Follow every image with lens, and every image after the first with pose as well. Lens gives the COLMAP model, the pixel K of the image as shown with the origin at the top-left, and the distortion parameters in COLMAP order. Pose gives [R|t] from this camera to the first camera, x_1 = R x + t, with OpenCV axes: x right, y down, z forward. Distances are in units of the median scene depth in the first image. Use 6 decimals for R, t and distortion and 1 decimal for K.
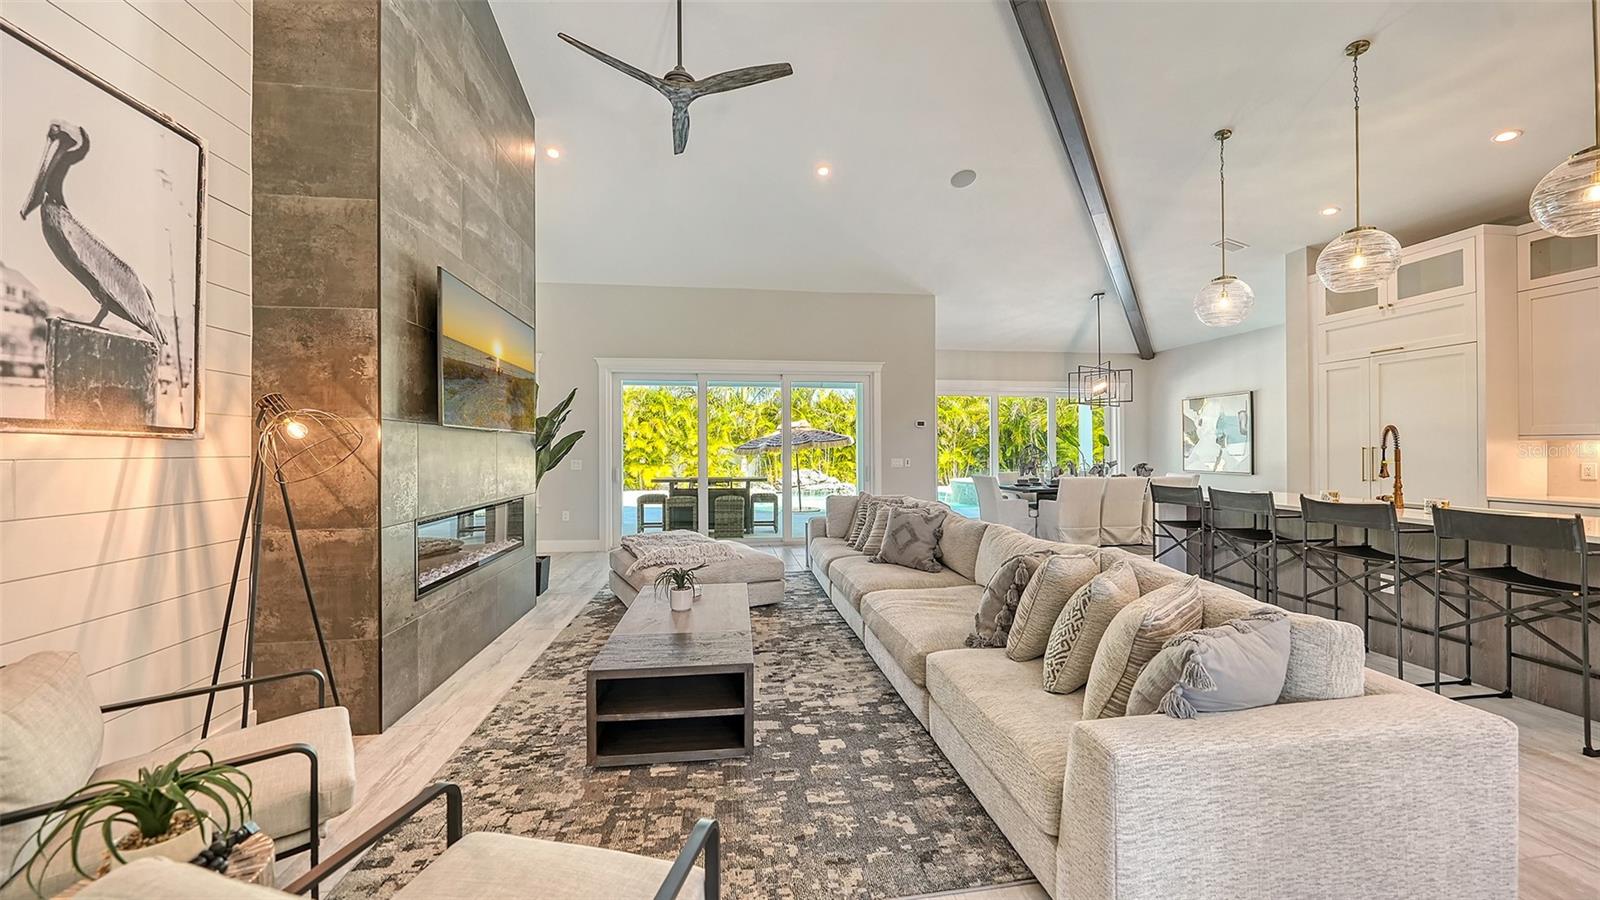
lens RADIAL K [[555.4, 0, 792.4], [0, 555.4, 451.2], [0, 0, 1]] dist [-0.002605, -0.000463]
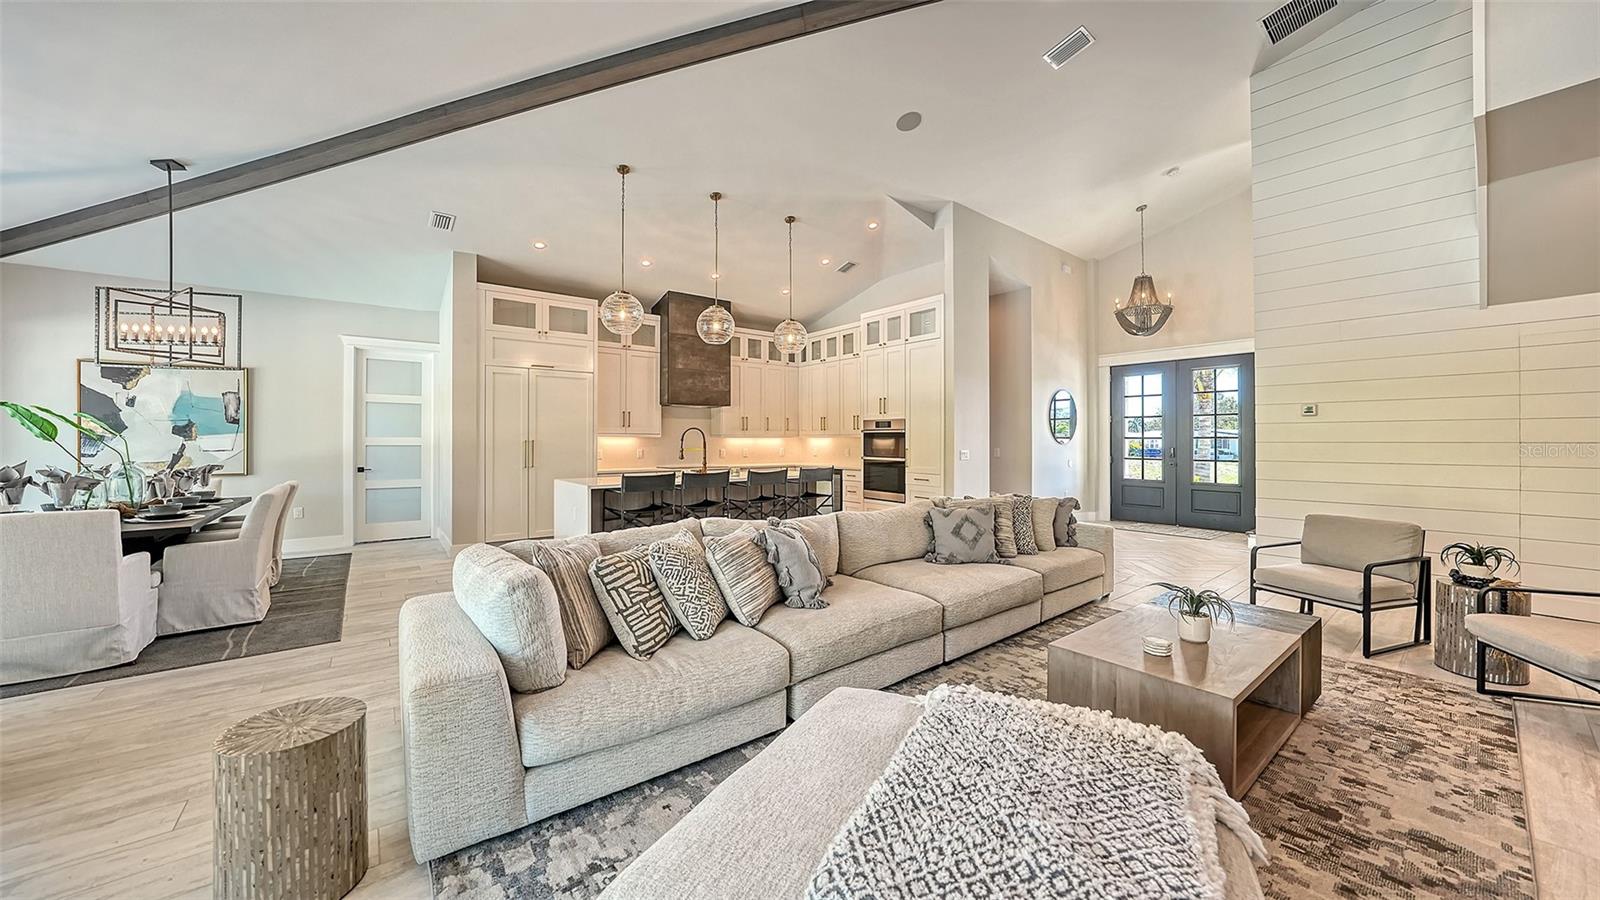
lens RADIAL K [[547.1, 0, 800.0], [0, 547.1, 450.0], [0, 0, 1]] dist [-0.044932, 0.009355]
pose [[-0.504152, -0.009335, 0.863565, -0.687092], [0.004082, 0.999905, 0.013192, 0.000786], [-0.863606, 0.010175, -0.504065, 2.251674]]
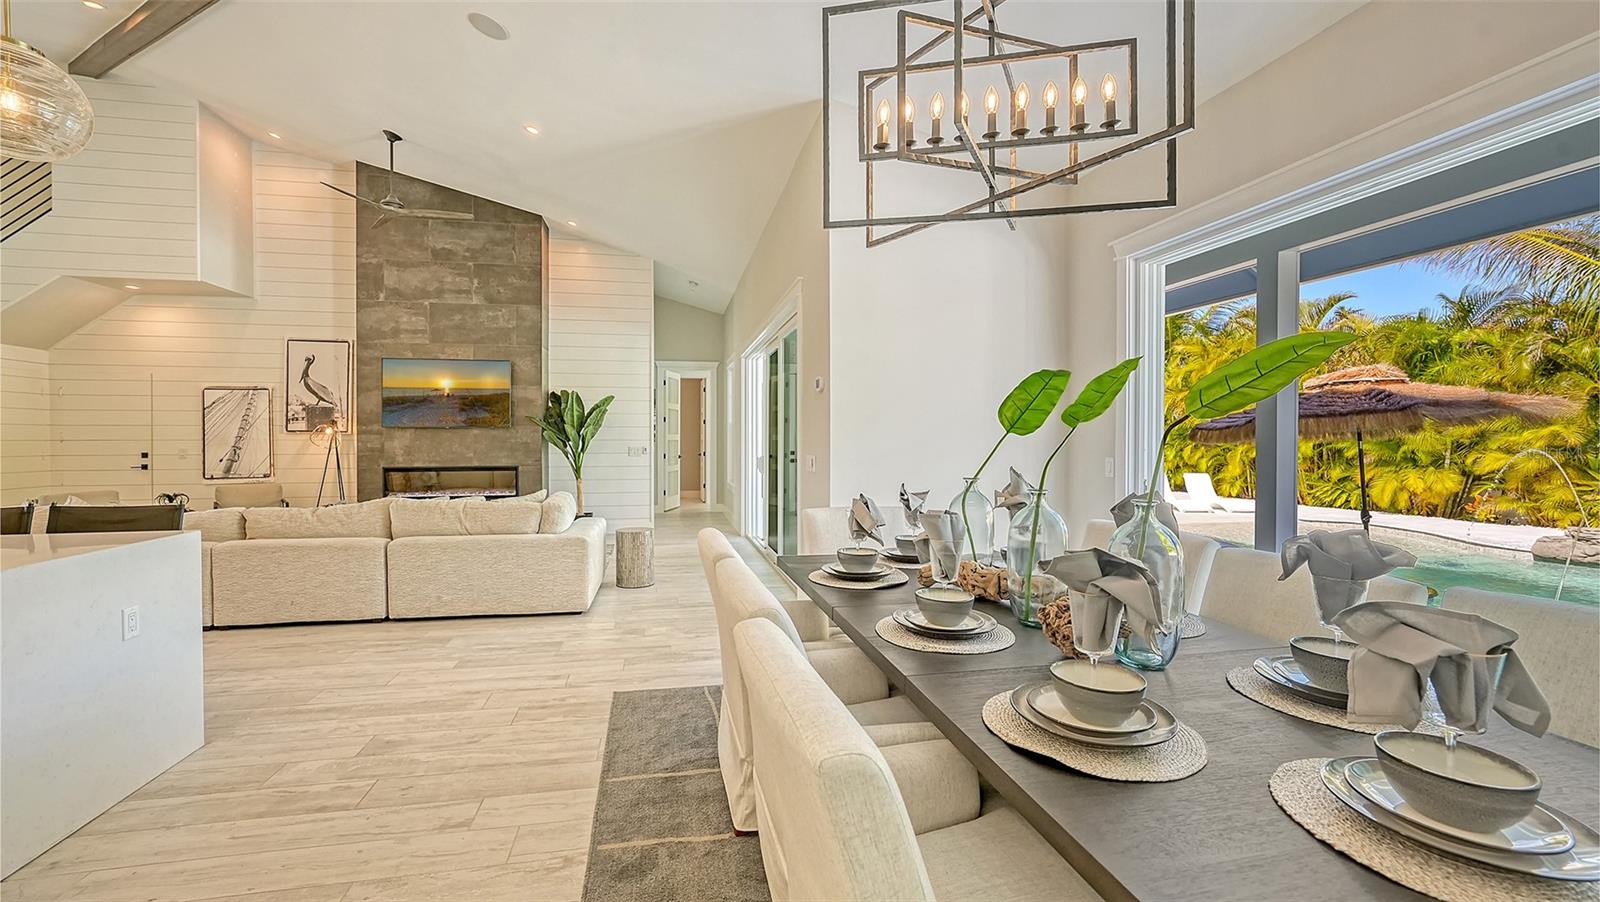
lens RADIAL K [[653.7, 0, 794.5], [0, 653.7, 447.4], [0, 0, 1]] dist [-0.009161, 0.000534]
pose [[0.053229, 0.018844, -0.998405, 2.421532], [-0.002746, 0.999821, 0.018725, -0.020640], [0.998579, 0.001745, 0.053271, 2.888302]]
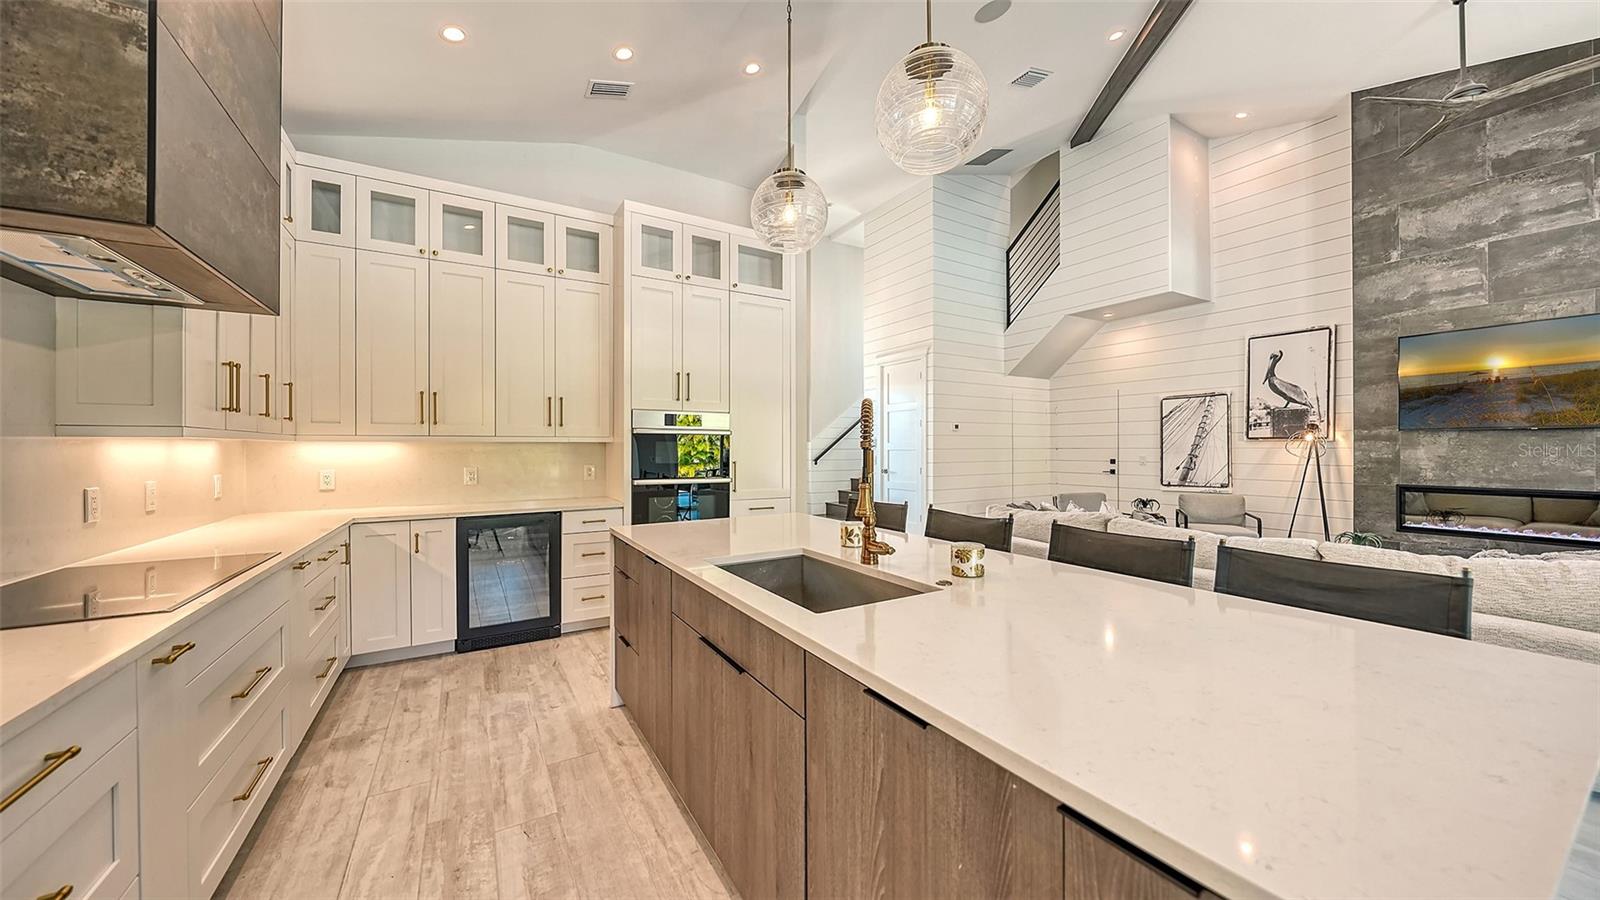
lens RADIAL K [[556.3, 0, 801.4], [0, 556.3, 443.8], [0, 0, 1]] dist [-0.001331, -0.000023]
pose [[-0.917284, 0.005546, -0.398195, 1.932370], [0.007115, 0.999972, -0.002463, -0.017280], [0.398170, -0.005093, -0.917297, 2.063144]]
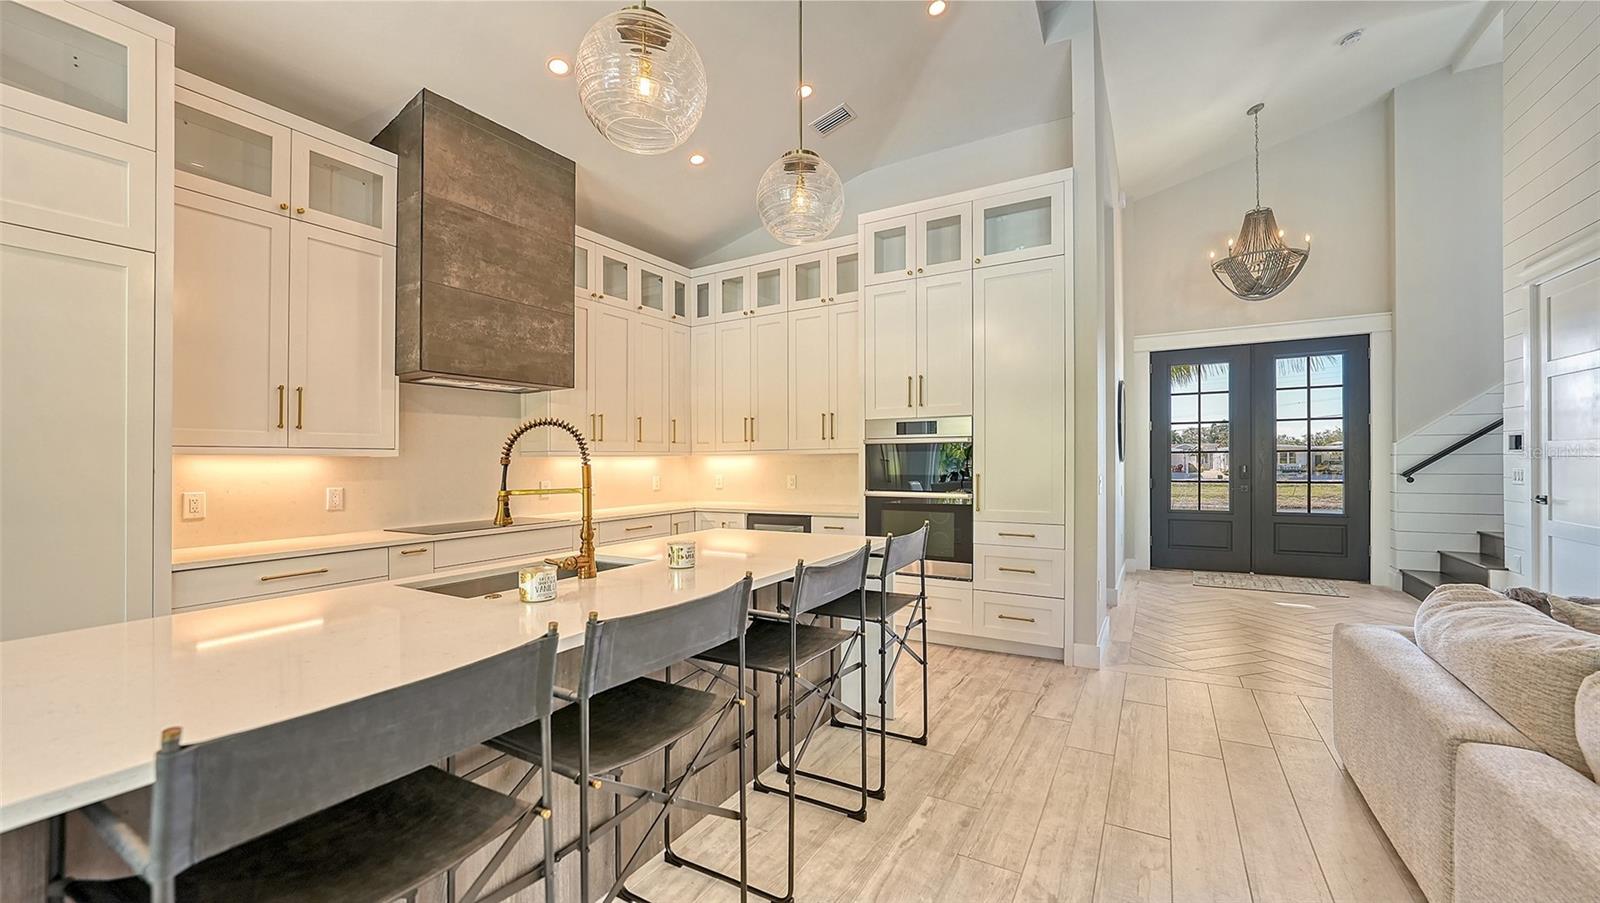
lens RADIAL K [[583.1, 0, 804.6], [0, 583.1, 458.1], [0, 0, 1]] dist [-0.024597, 0.000026]
pose [[-0.798462, 0.015869, 0.601836, 0.888449], [0.015951, 0.999859, -0.005202, -0.008541], [-0.601834, 0.005446, -0.798603, 1.855478]]
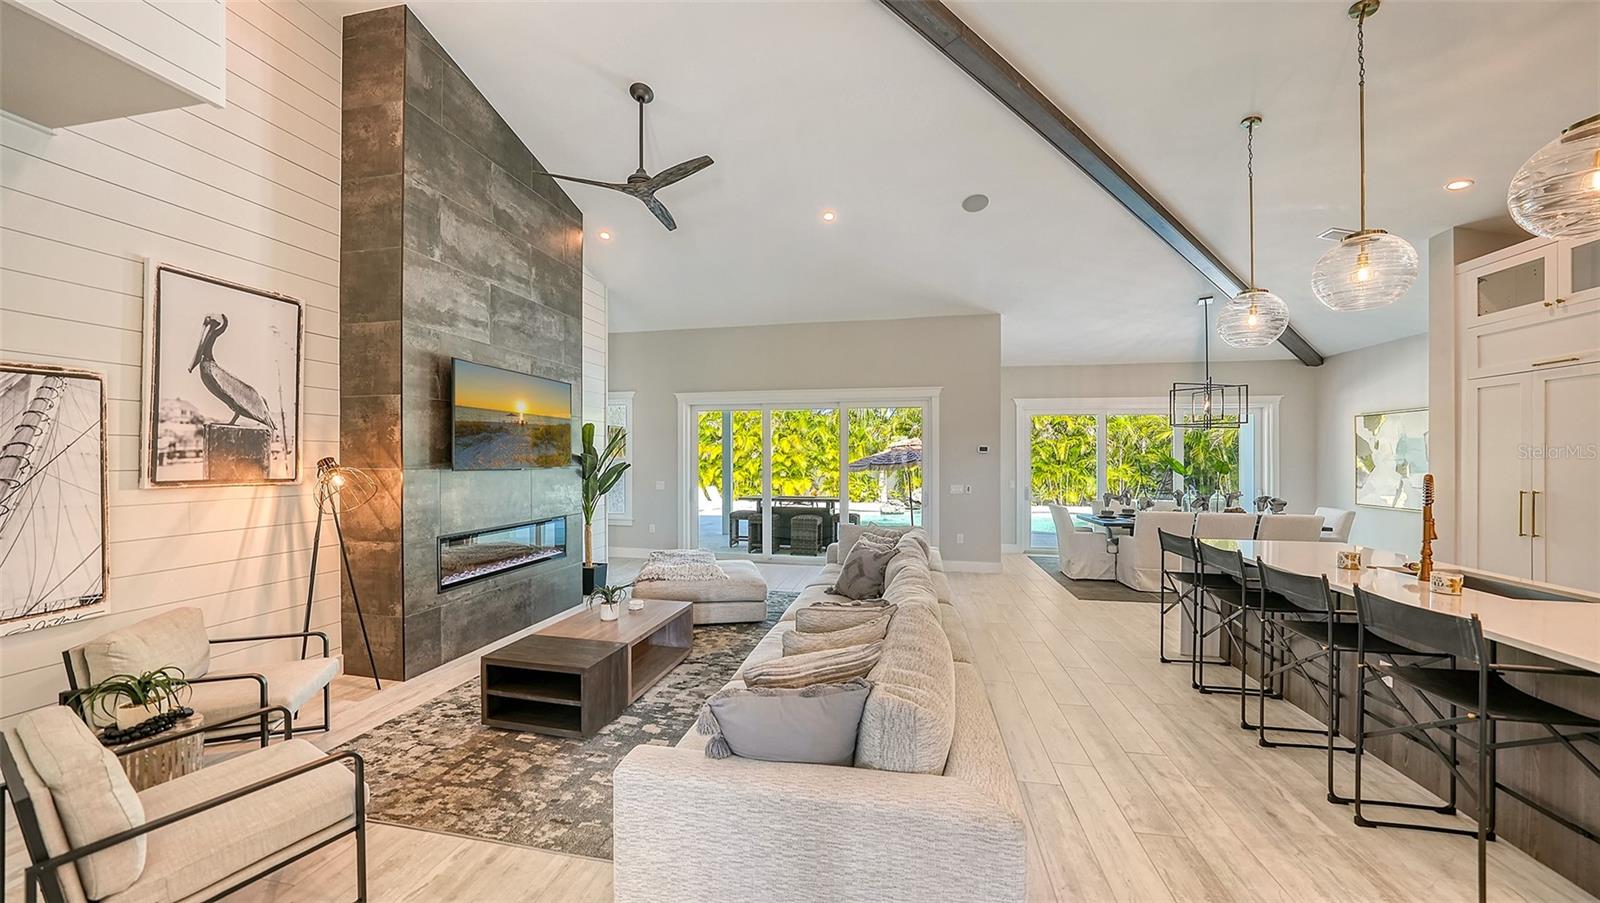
lens RADIAL K [[555.0, 0, 790.4], [0, 555.0, 465.0], [0, 0, 1]] dist [-0.028876, 0.006614]
pose [[0.944068, 0.010498, -0.329583, 0.710652], [-0.007174, 0.999910, 0.011301, -0.093092], [0.329672, -0.008305, 0.944059, -0.034164]]
